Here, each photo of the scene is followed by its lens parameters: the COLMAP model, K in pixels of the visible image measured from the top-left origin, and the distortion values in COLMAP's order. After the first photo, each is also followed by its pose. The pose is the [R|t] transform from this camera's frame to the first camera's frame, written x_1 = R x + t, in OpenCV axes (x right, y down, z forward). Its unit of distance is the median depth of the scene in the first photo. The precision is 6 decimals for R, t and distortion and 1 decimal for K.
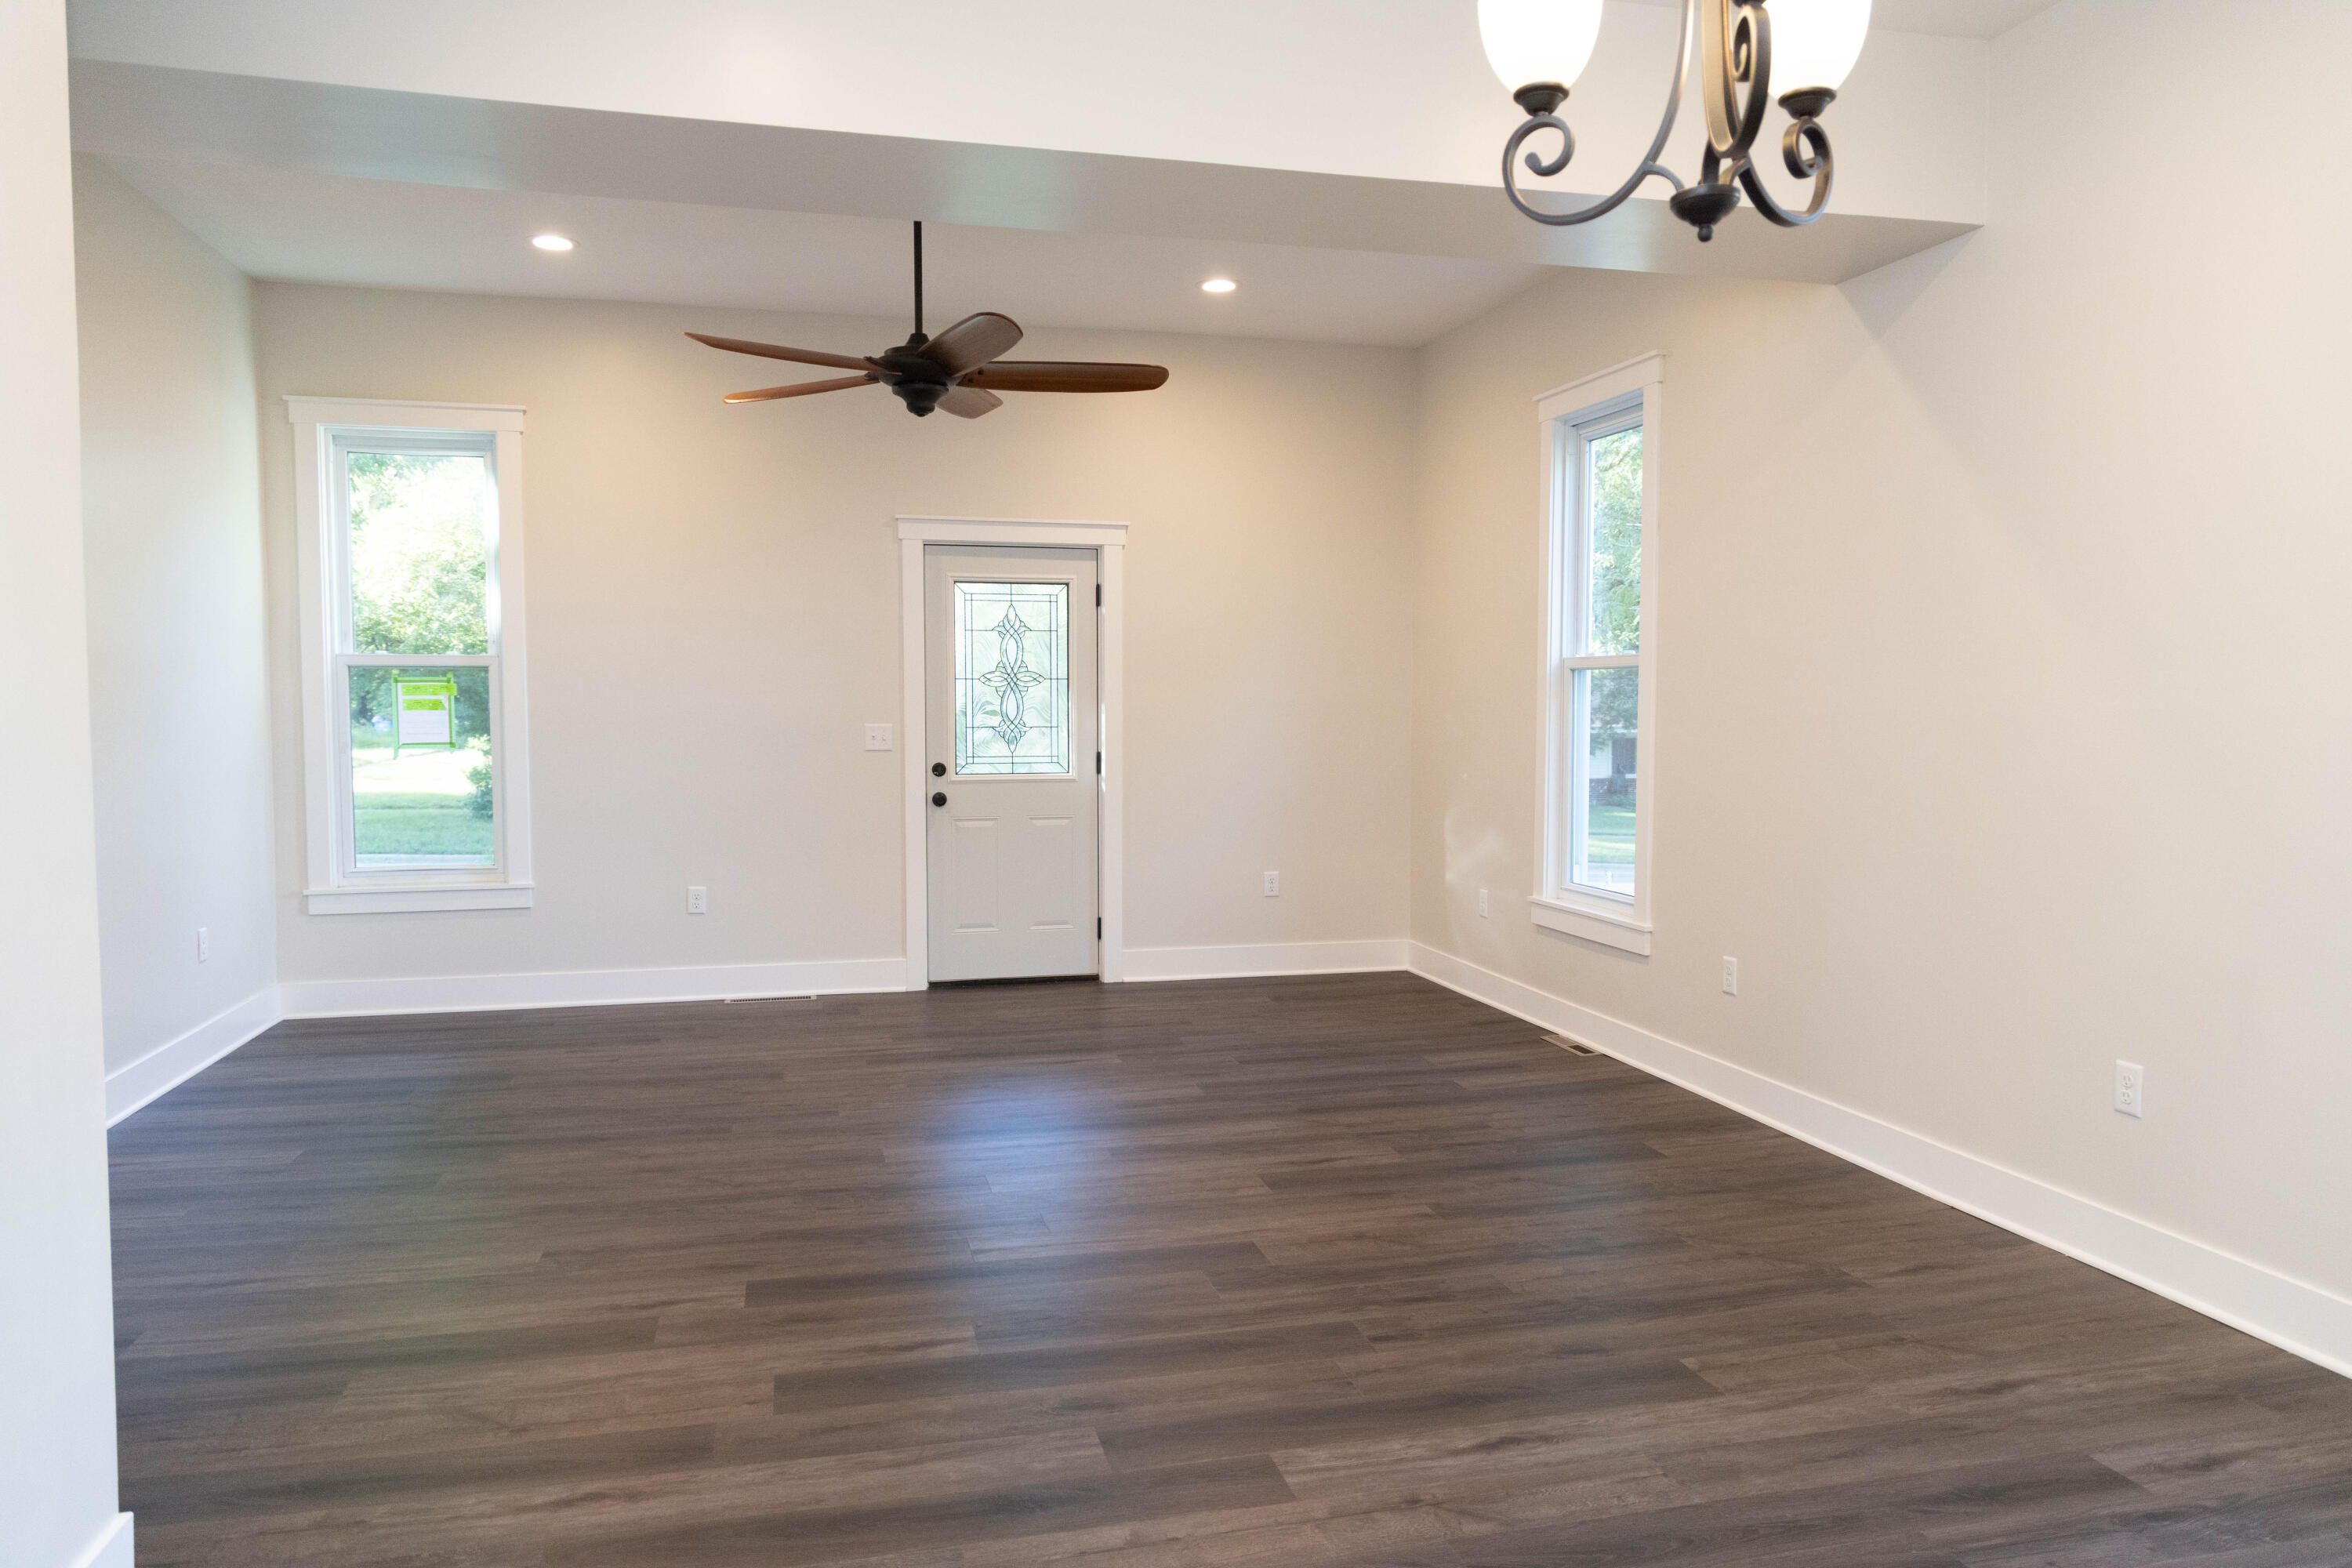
lens RADIAL K [[1591.4, 0, 1218.0], [0, 1591.4, 787.6], [0, 0, 1]] dist [0.008759, -0.005183]
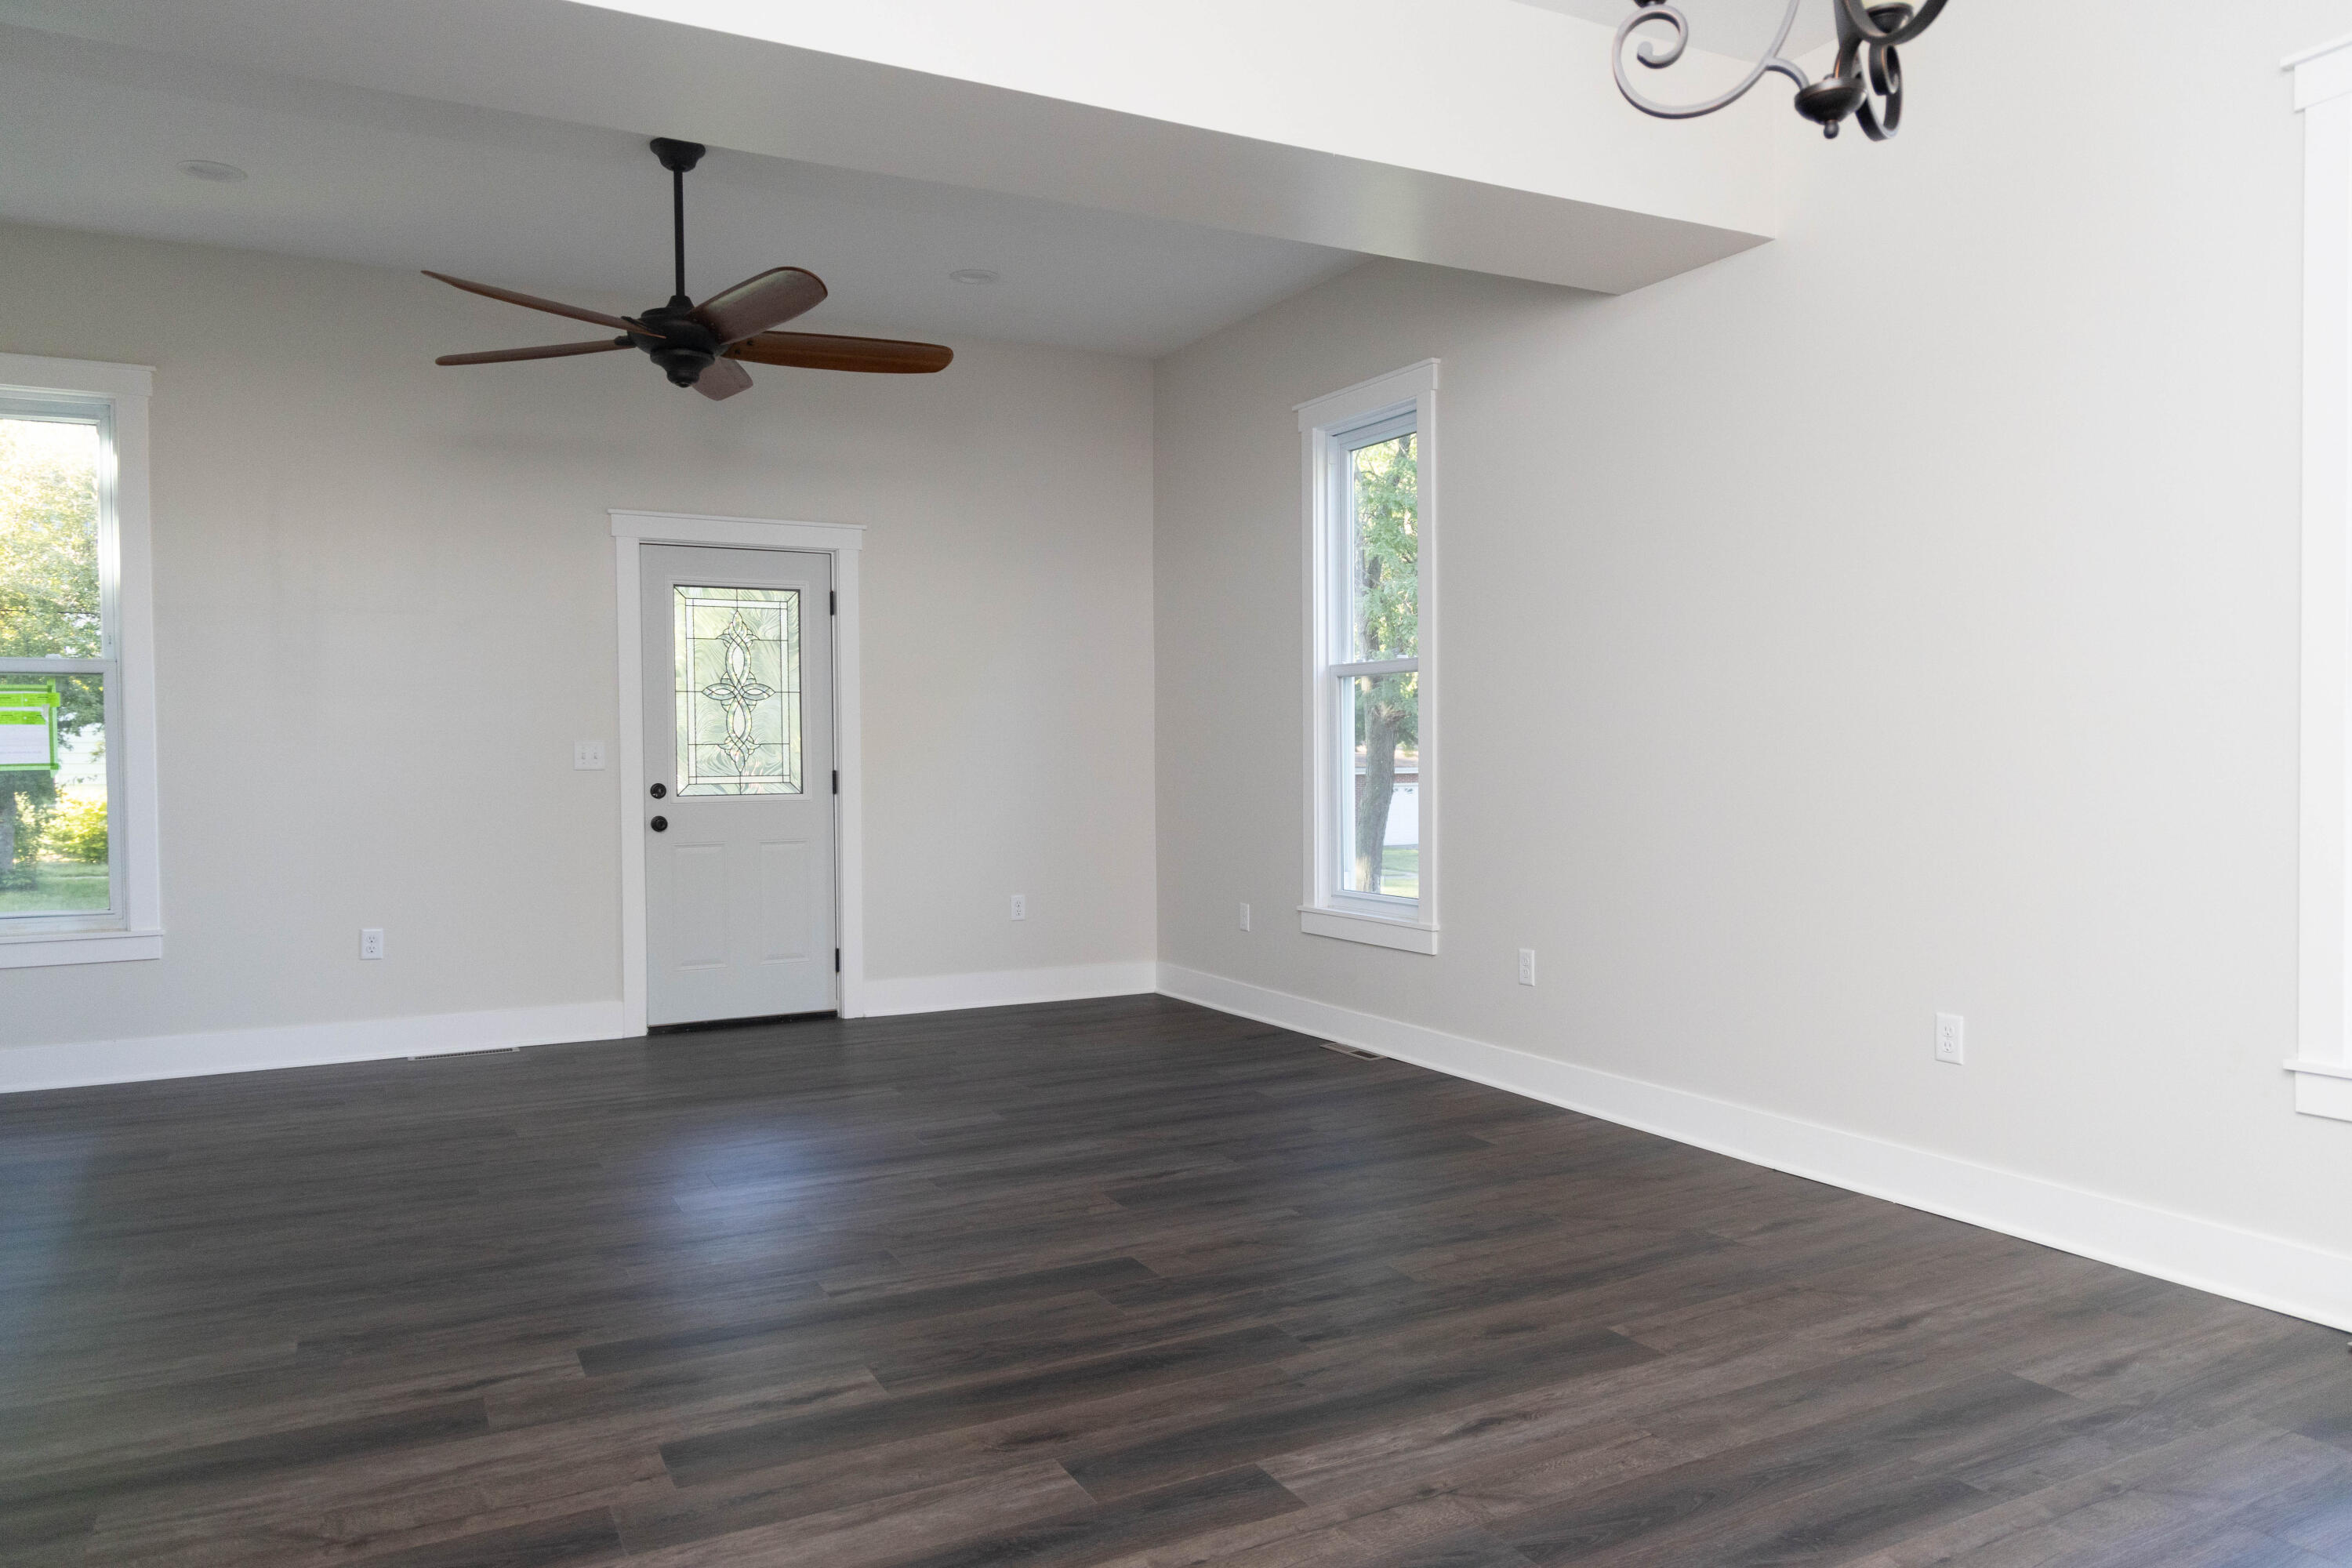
lens RADIAL K [[1591.4, 0, 1212.2], [0, 1591.4, 802.9], [0, 0, 1]] dist [0.008759, -0.005183]
pose [[0.970121, -0.016262, 0.242077, -0.158223], [0.022422, 0.999491, -0.022712, 0.041311], [-0.241584, 0.027461, 0.969991, 0.073259]]
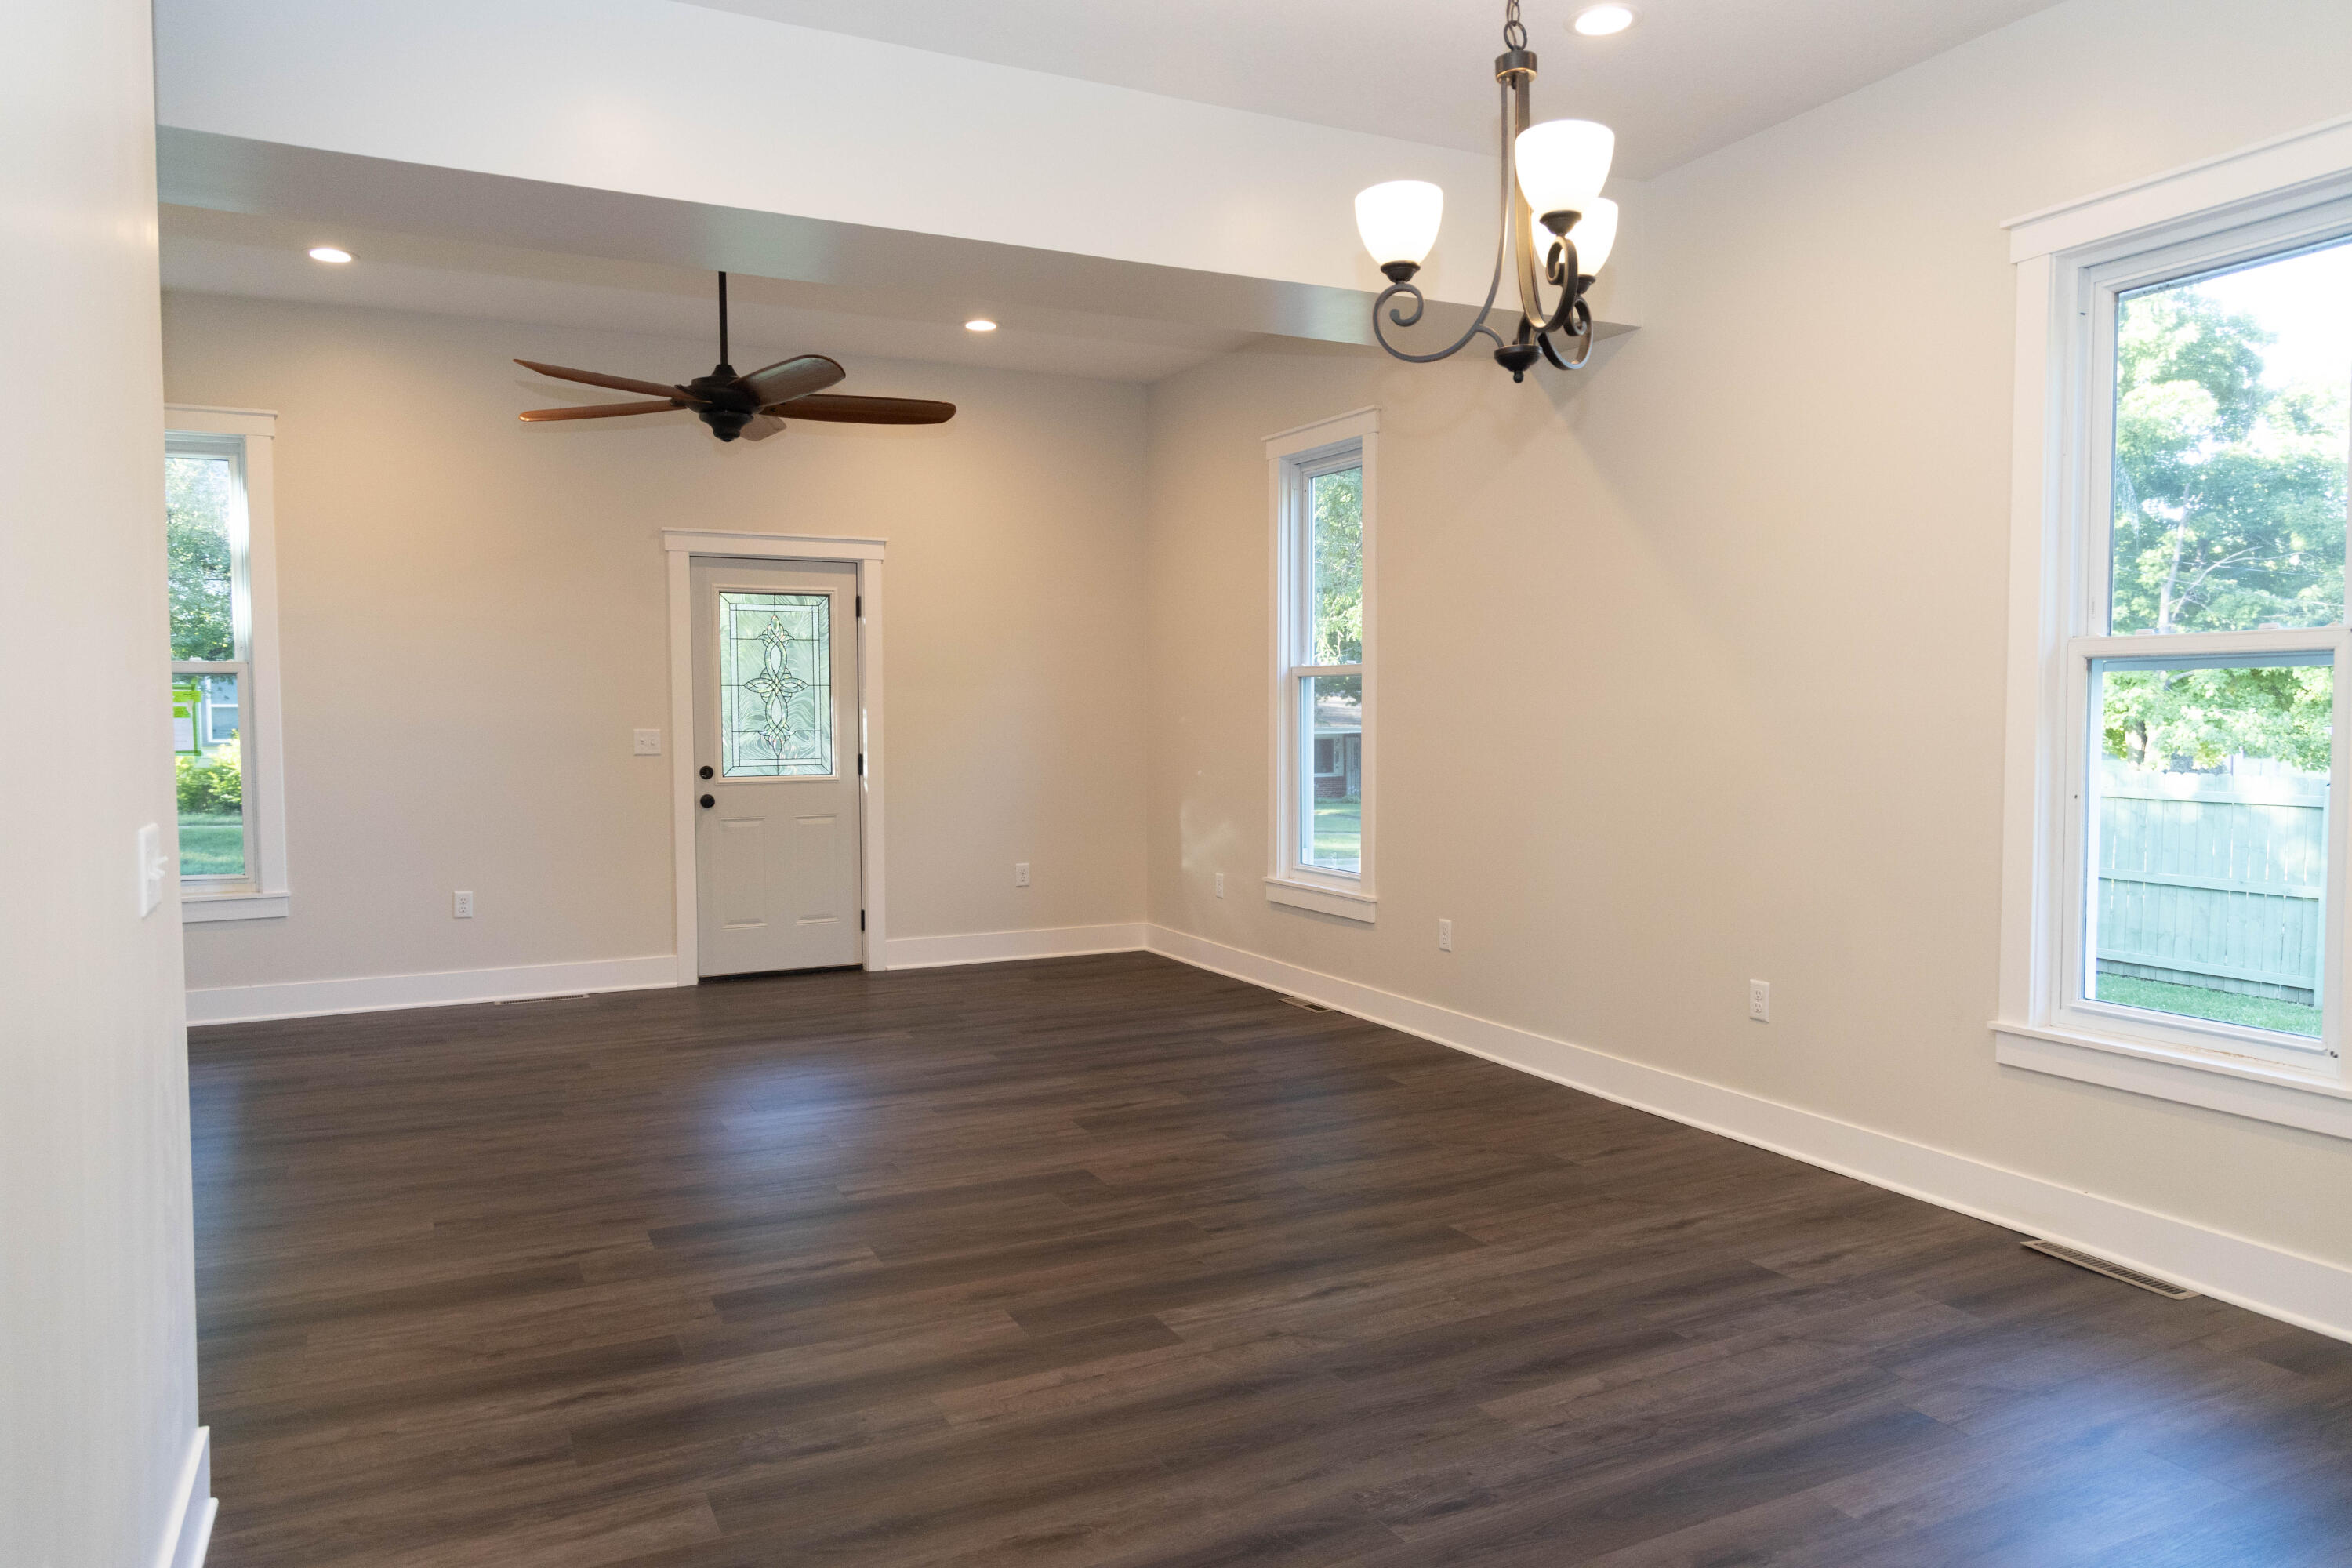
lens RADIAL K [[1591.4, 0, 1222.3], [0, 1591.4, 800.9], [0, 0, 1]] dist [0.008759, -0.005183]
pose [[0.974946, -0.016889, 0.221799, -0.138250], [0.015401, 0.999846, 0.008437, 0.006536], [-0.221907, -0.004810, 0.975056, -0.165274]]
